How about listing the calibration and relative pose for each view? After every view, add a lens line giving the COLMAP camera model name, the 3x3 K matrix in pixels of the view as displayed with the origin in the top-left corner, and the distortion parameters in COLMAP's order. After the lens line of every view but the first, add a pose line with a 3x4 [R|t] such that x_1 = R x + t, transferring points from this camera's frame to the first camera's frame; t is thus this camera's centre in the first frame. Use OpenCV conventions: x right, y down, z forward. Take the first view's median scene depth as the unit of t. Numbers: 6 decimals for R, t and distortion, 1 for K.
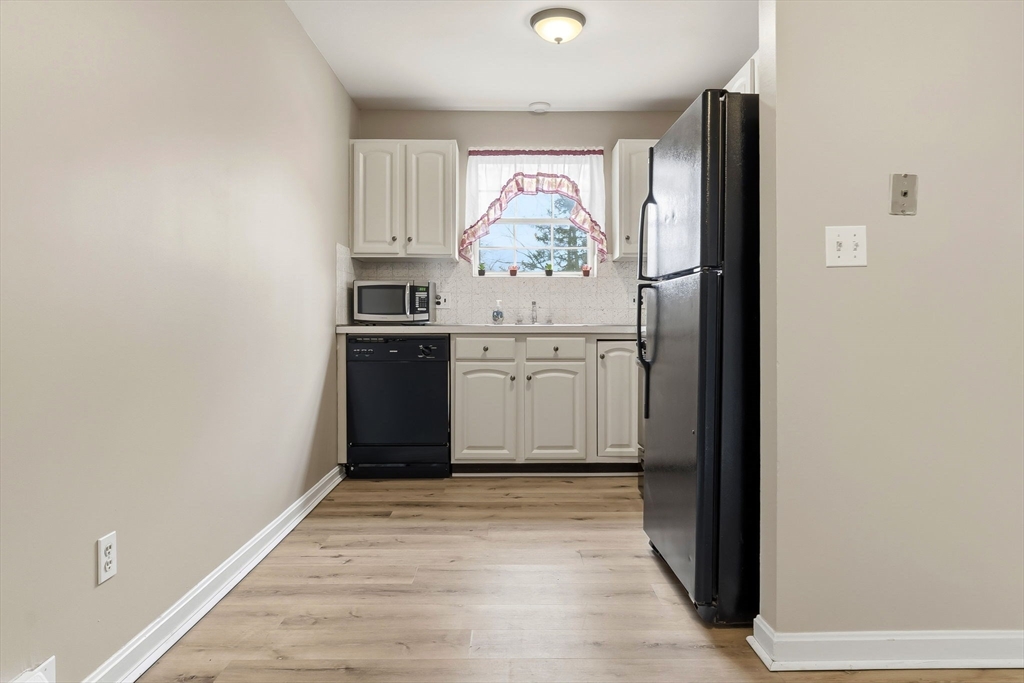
lens RADIAL K [[656.6, 0, 515.8], [0, 656.6, 331.2], [0, 0, 1]] dist [-0.000593, 0.000856]
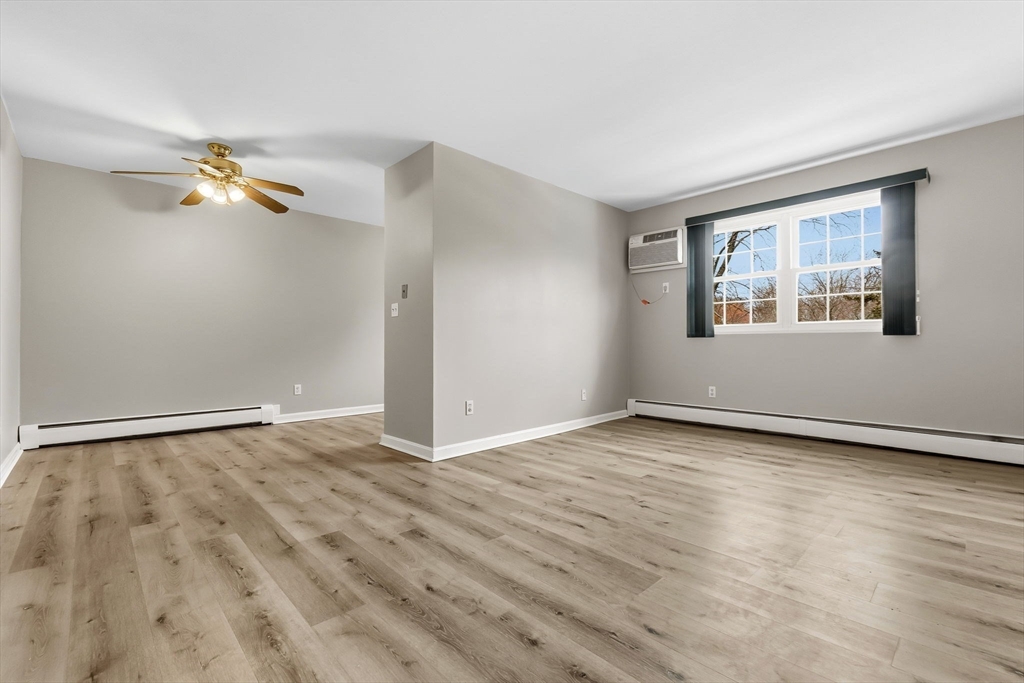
lens RADIAL K [[446.4, 0, 512.1], [0, 446.4, 343.2], [0, 0, 1]] dist [-0.002092, 0.001272]
pose [[0.675349, -0.003821, -0.737488, 1.069831], [-0.004840, 0.999942, -0.009612, 0.018644], [0.737482, 0.010061, 0.675292, 0.001065]]
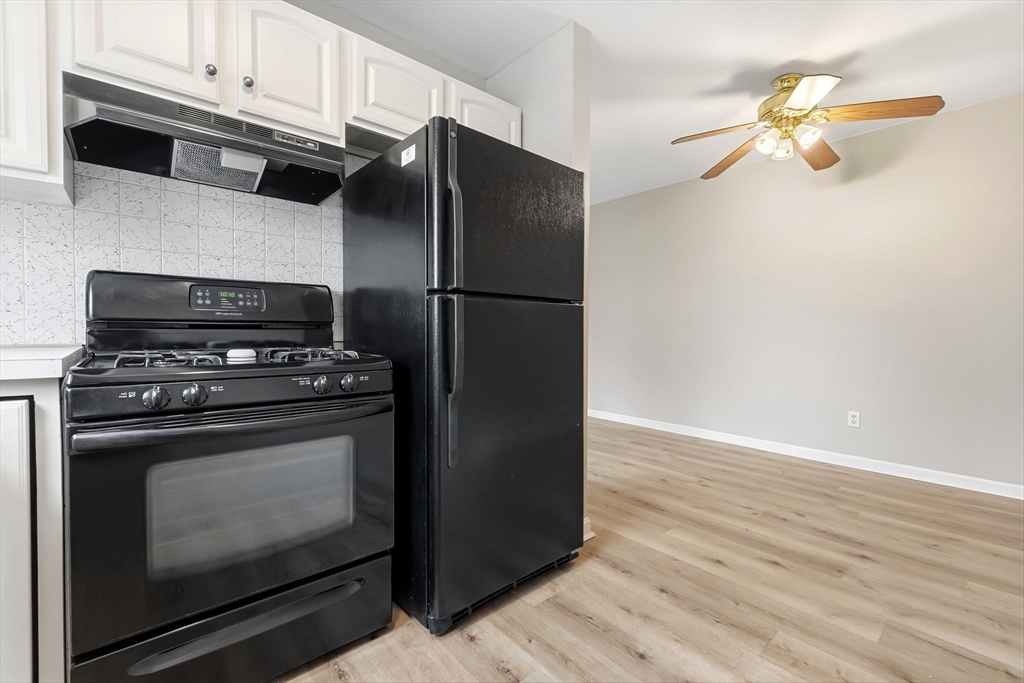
lens RADIAL K [[436.2, 0, 517.9], [0, 436.2, 338.4], [0, 0, 1]] dist [-0.000868, 0.000430]
pose [[-0.656078, -0.016482, 0.754513, -0.158544], [0.002994, 0.999697, 0.024441, -0.021668], [-0.754687, 0.018294, -0.655830, 0.847285]]
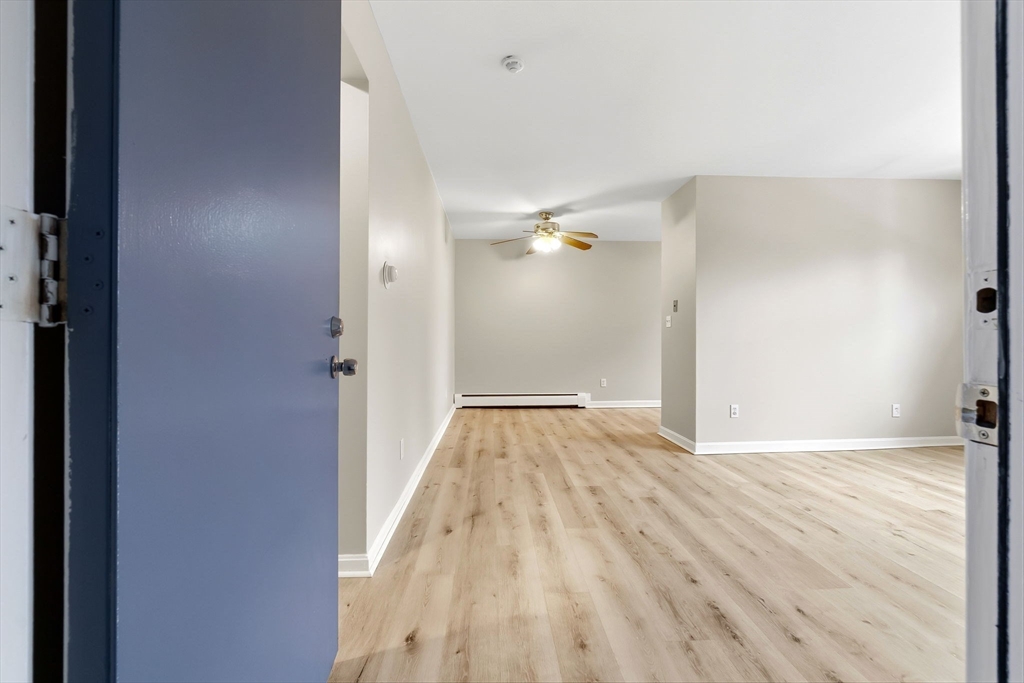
lens RADIAL K [[436.2, 0, 517.9], [0, 436.2, 338.4], [0, 0, 1]] dist [-0.000868, 0.000430]
pose [[0.044200, -0.001227, -0.999022, 1.272751], [-0.007807, 0.999968, -0.001574, -0.012551], [0.998992, 0.007869, 0.044189, 0.031144]]
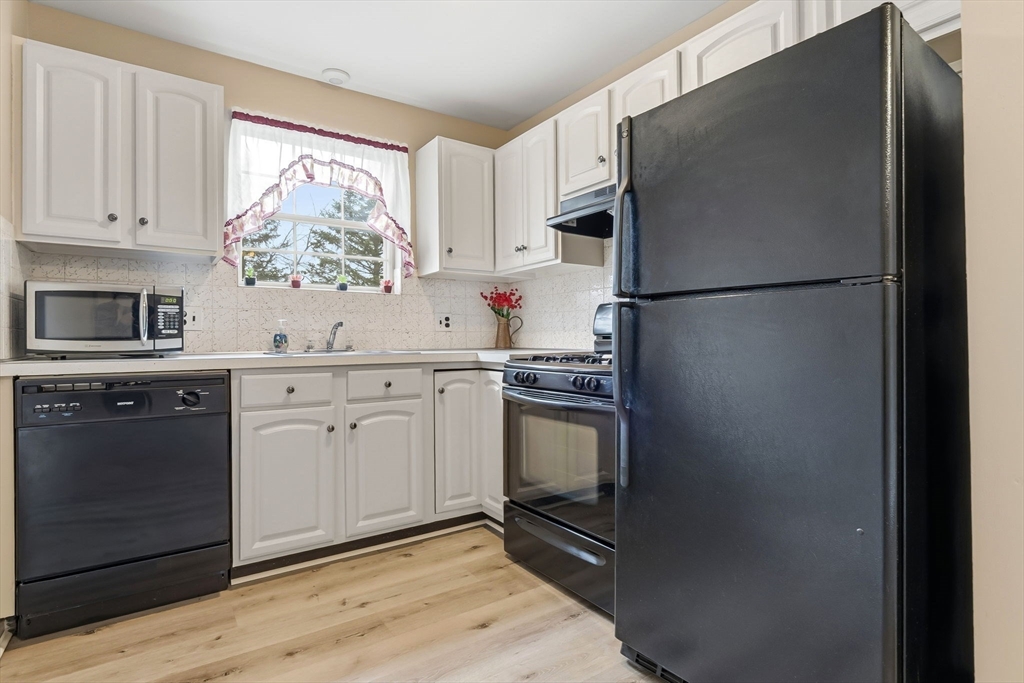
lens RADIAL K [[517.5, 0, 509.9], [0, 517.5, 338.6], [0, 0, 1]] dist [-0.005183, 0.000836]
pose [[0.827394, -0.004189, 0.561607, -0.151649], [0.011542, 0.999888, -0.009548, -0.018372], [-0.561504, 0.014382, 0.827349, 0.397598]]
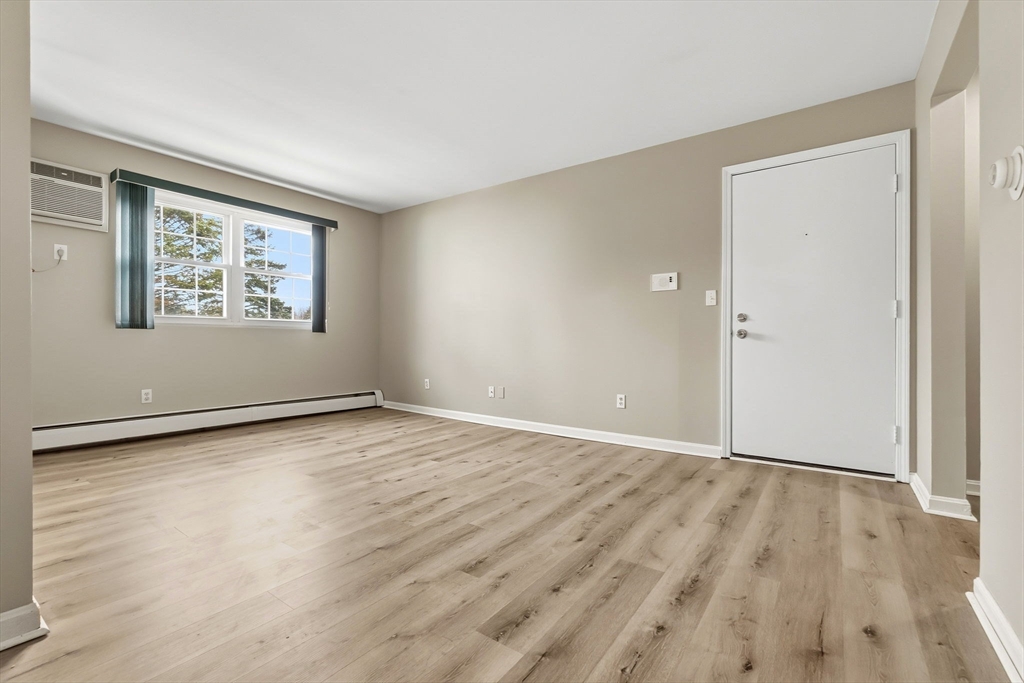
lens RADIAL K [[446.4, 0, 512.1], [0, 446.4, 343.2], [0, 0, 1]] dist [-0.002092, 0.001272]
pose [[0.600869, -0.001842, 0.799345, 0.317320], [0.000465, 0.999998, 0.001955, 0.018291], [-0.799347, -0.000803, 0.600869, -0.015397]]
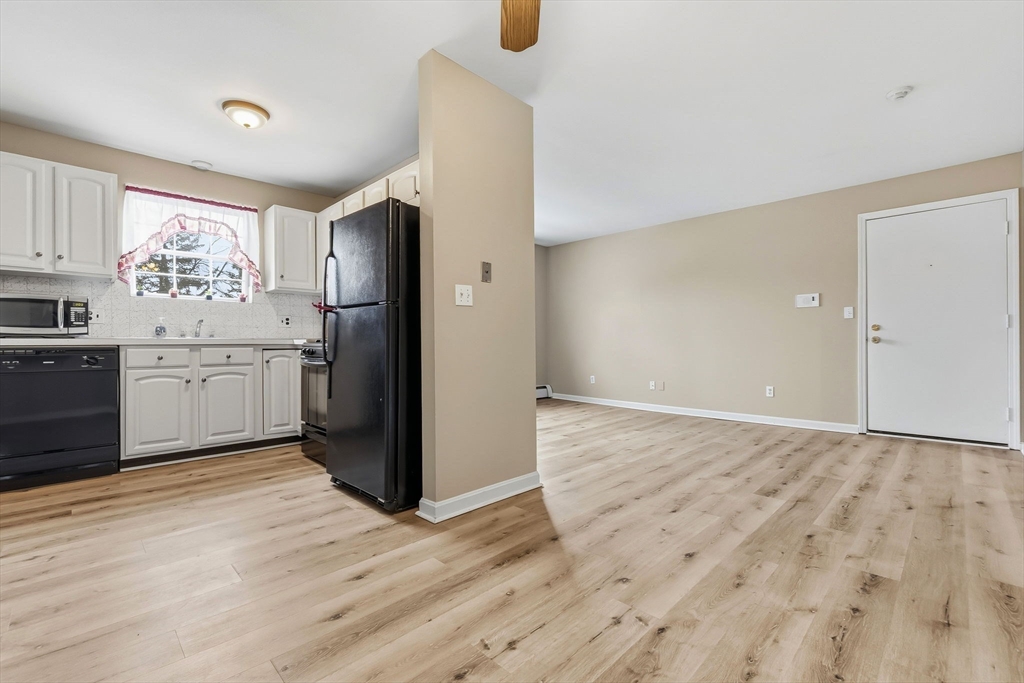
lens RADIAL K [[446.4, 0, 512.1], [0, 446.4, 343.2], [0, 0, 1]] dist [-0.002092, 0.001272]
pose [[0.717560, -0.003401, 0.696489, -0.142947], [0.008704, 0.999954, -0.004084, 0.008570], [-0.696443, 0.008993, 0.717556, -0.022874]]
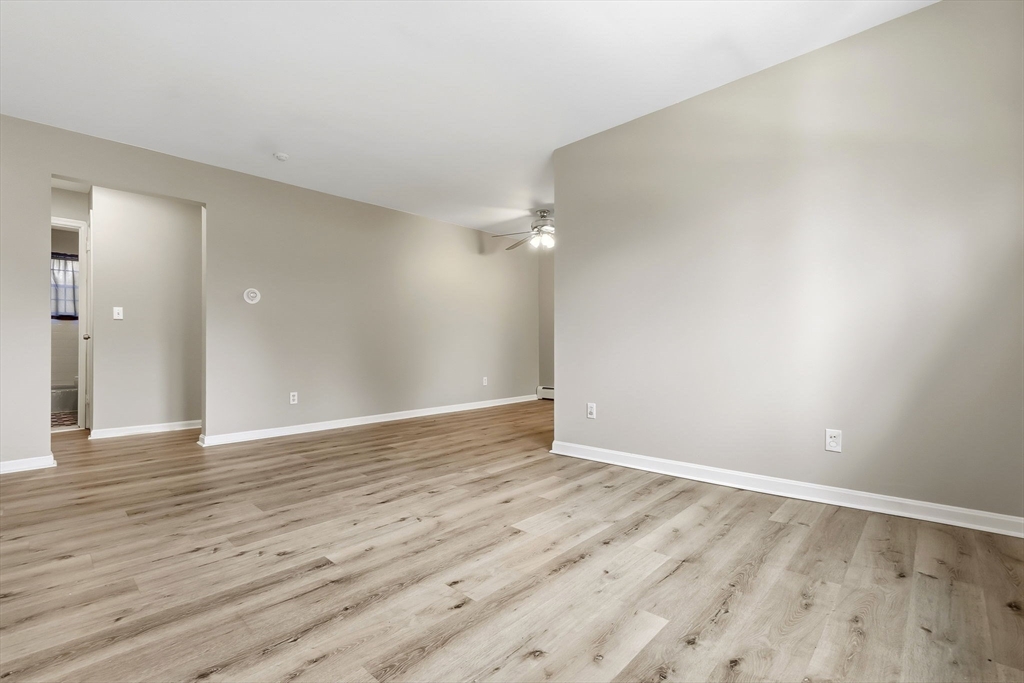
lens RADIAL K [[446.4, 0, 512.1], [0, 446.4, 343.2], [0, 0, 1]] dist [-0.002092, 0.001272]
pose [[-0.694246, 0.002024, -0.719735, 1.051390], [0.000586, 0.999997, 0.002247, 0.012112], [0.719738, 0.001138, -0.694245, 0.996581]]
